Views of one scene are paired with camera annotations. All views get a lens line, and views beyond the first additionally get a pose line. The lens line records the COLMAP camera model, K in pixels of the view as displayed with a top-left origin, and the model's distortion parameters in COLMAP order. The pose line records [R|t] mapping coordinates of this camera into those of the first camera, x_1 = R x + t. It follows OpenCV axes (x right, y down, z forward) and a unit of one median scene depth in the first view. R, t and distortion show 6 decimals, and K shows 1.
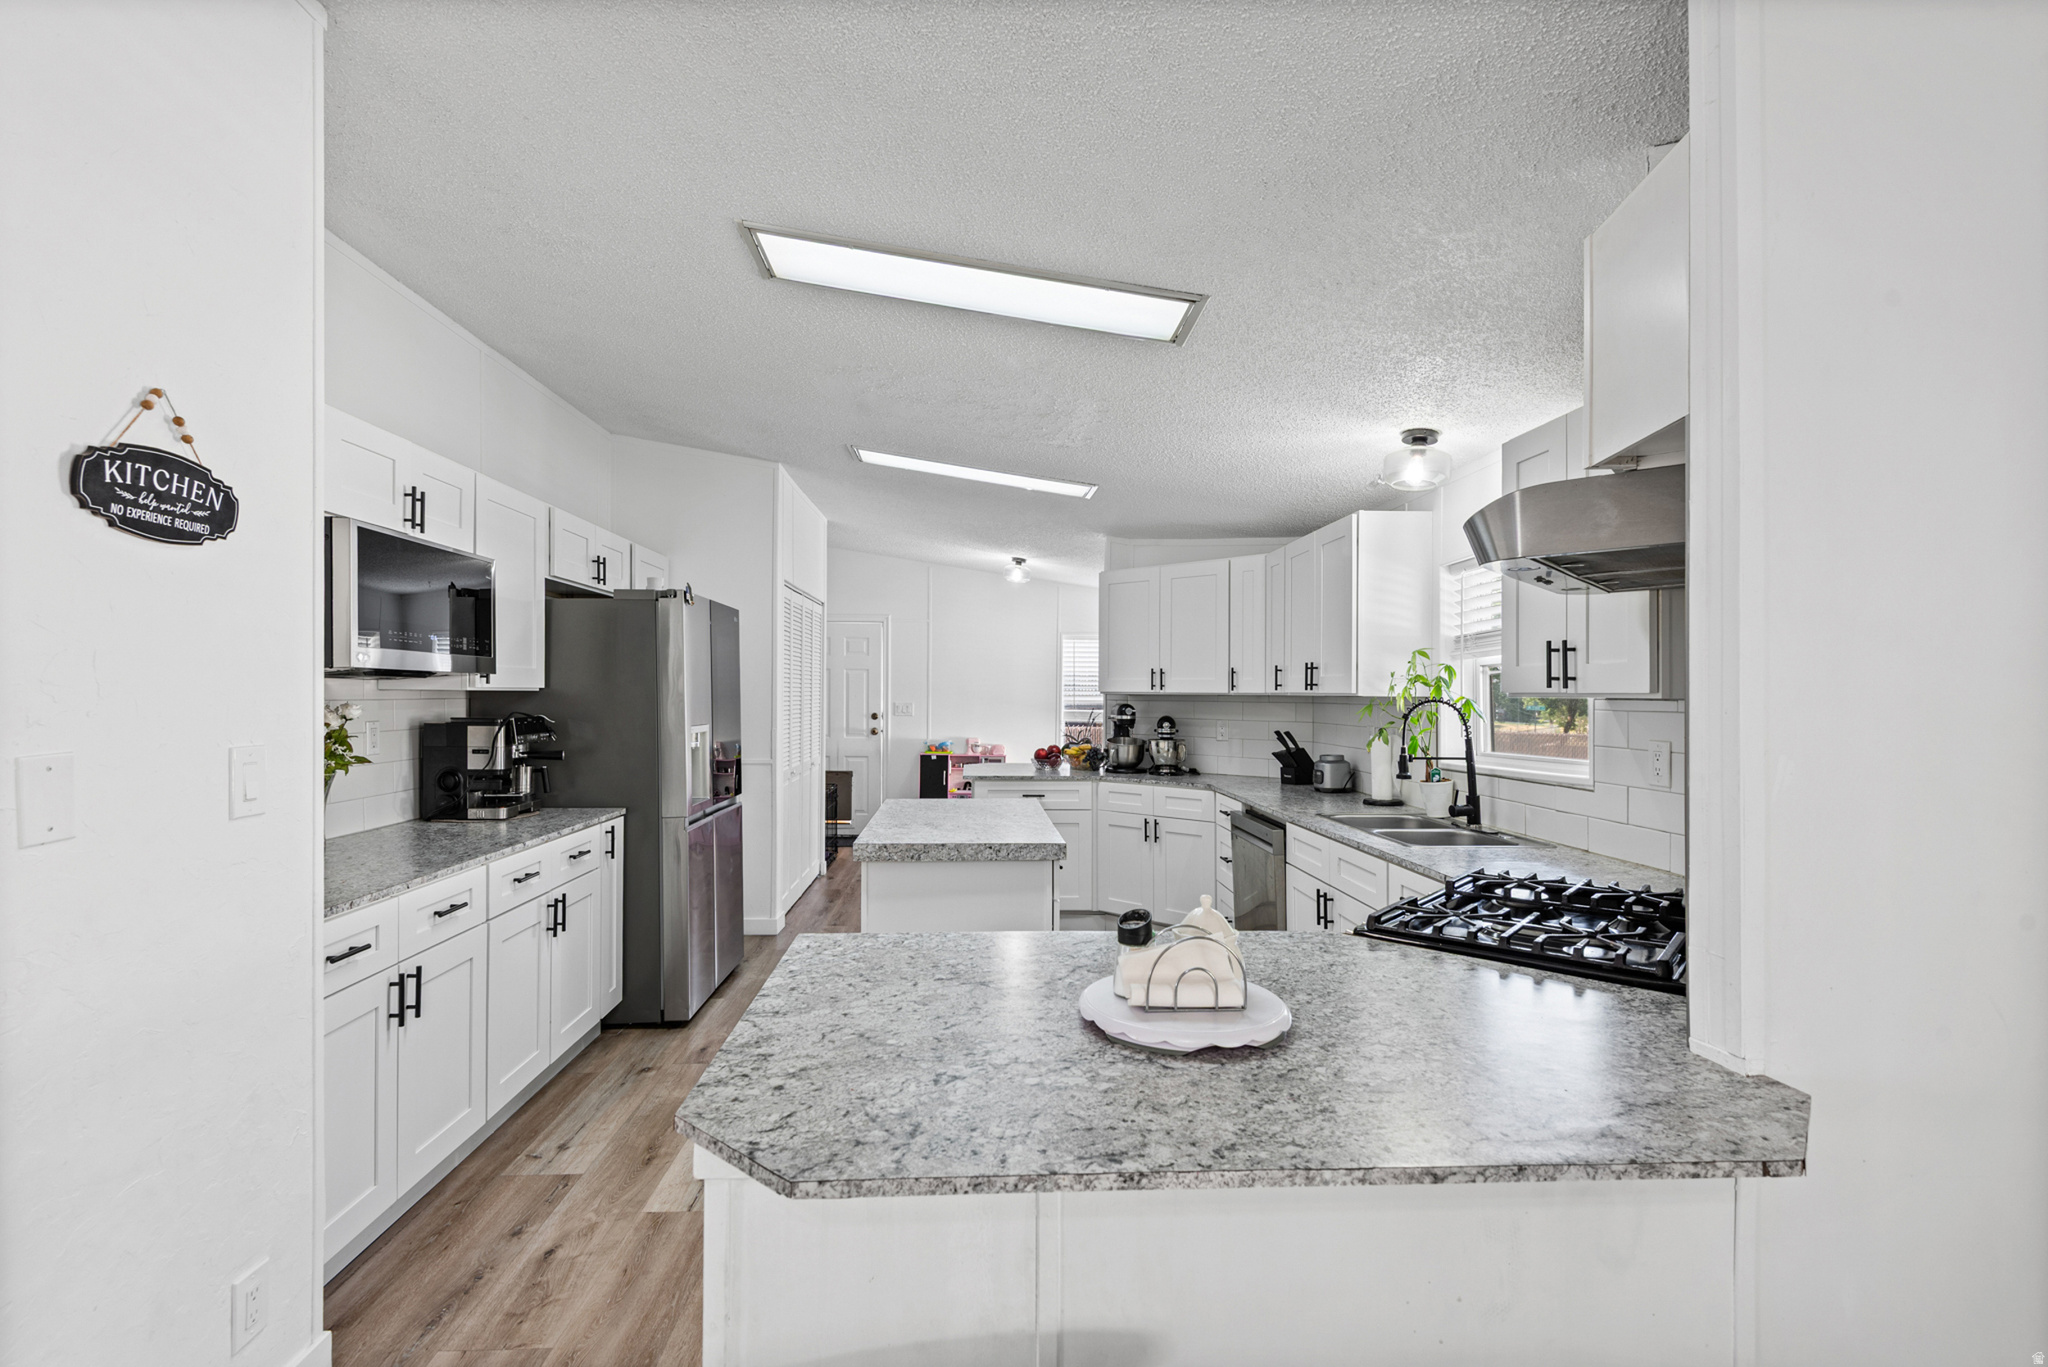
lens RADIAL K [[927.1, 0, 1007.7], [0, 927.1, 694.3], [0, 0, 1]] dist [0.012737, -0.002802]
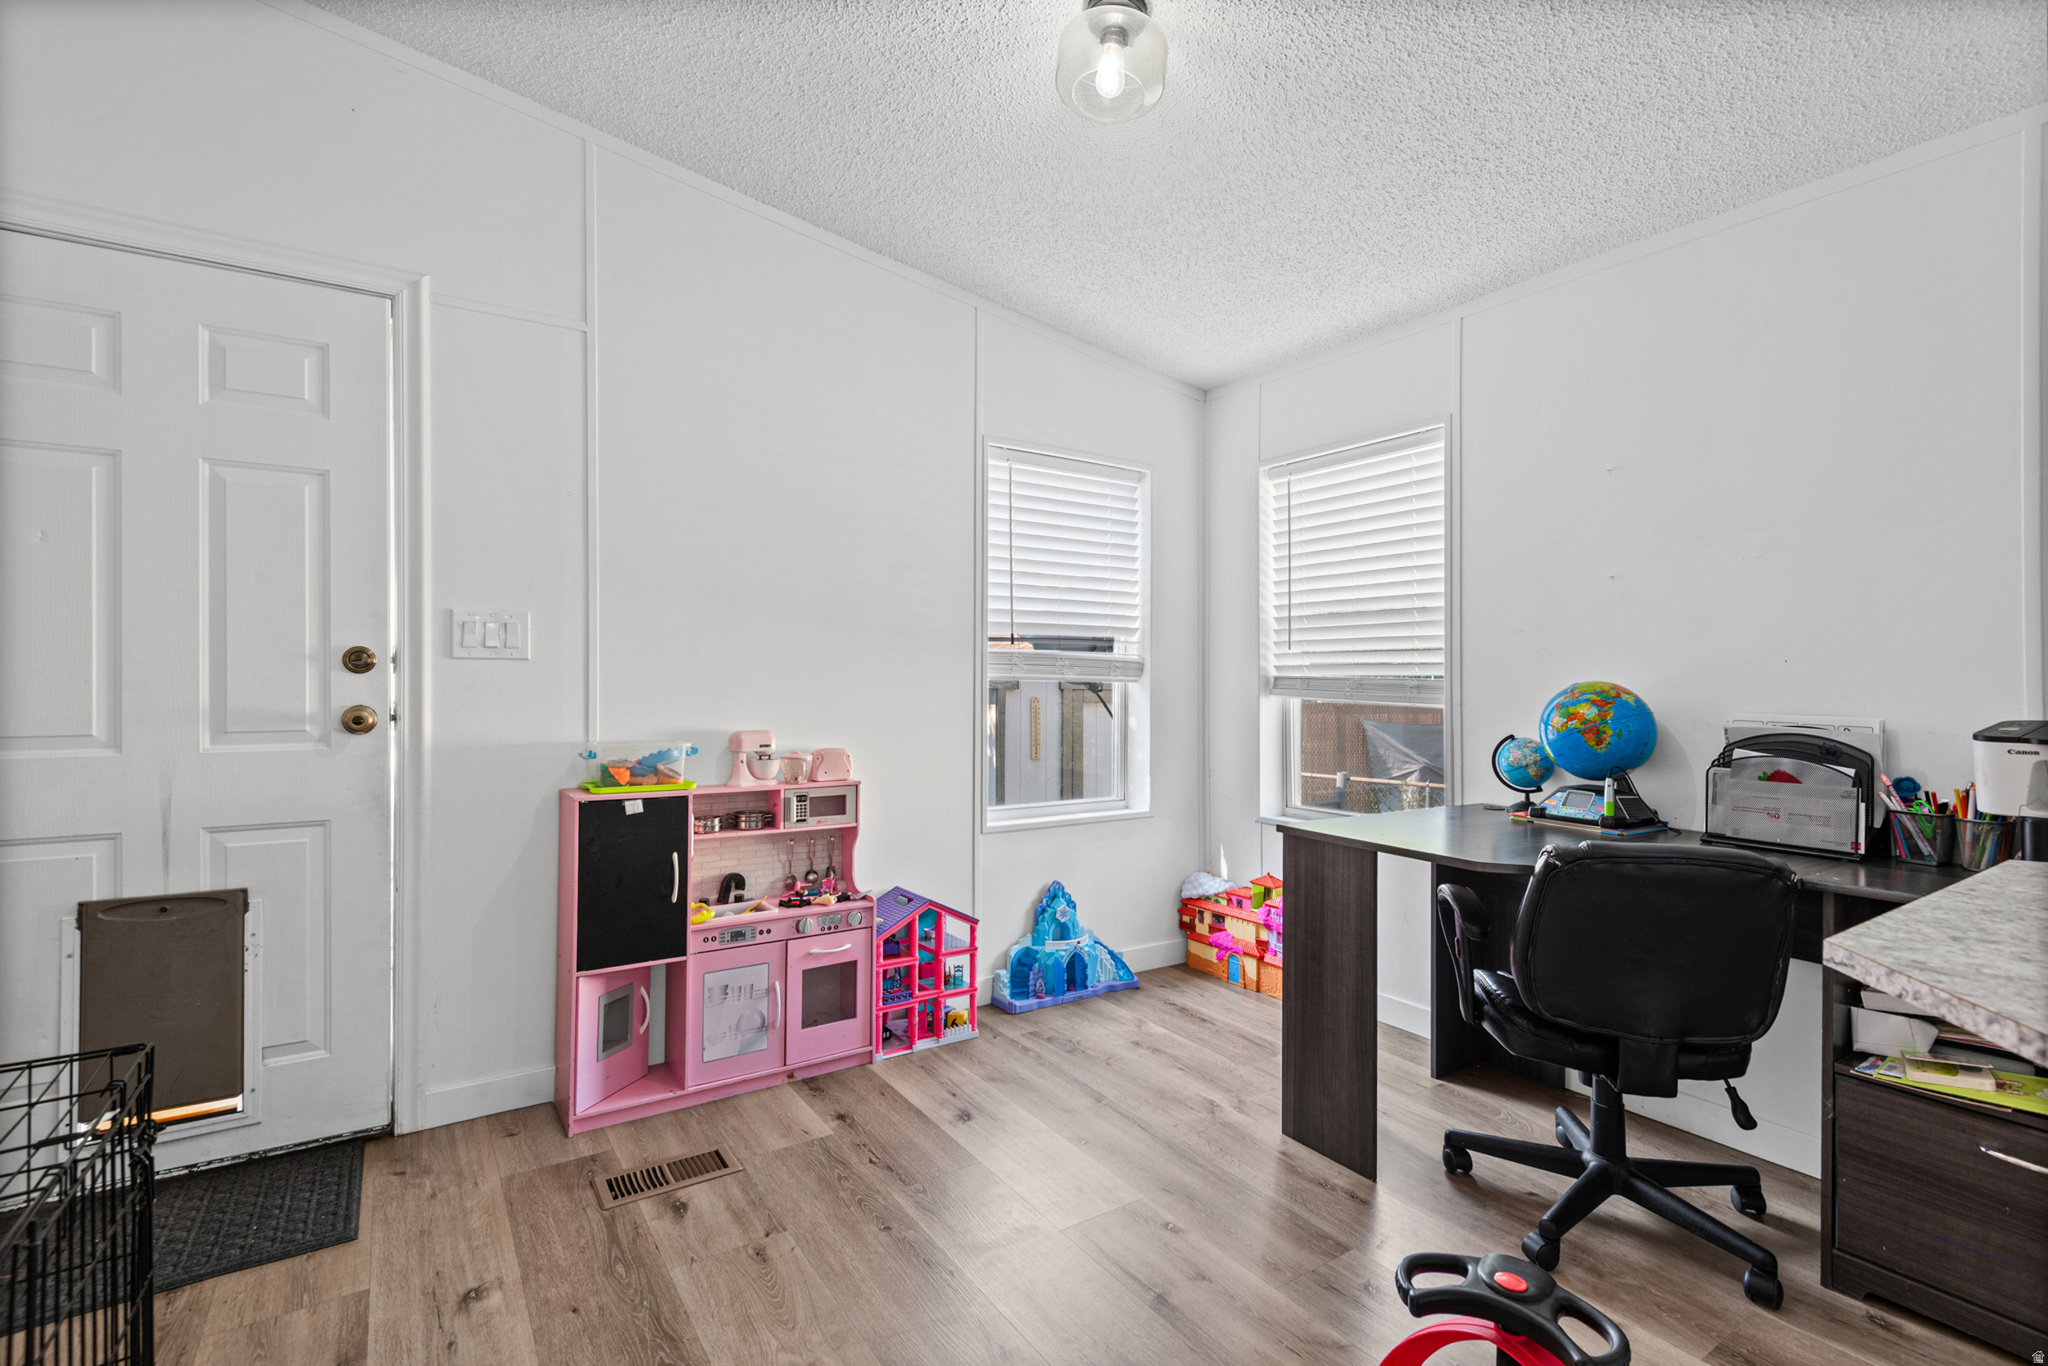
lens RADIAL K [[927.1, 0, 1029.5], [0, 927.1, 674.8], [0, 0, 1]] dist [0.012737, -0.002802]
pose [[0.851793, -0.002738, 0.523872, -0.121466], [0.002768, 0.999996, 0.000725, 0.028111], [-0.523872, 0.000832, 0.851797, 0.689583]]
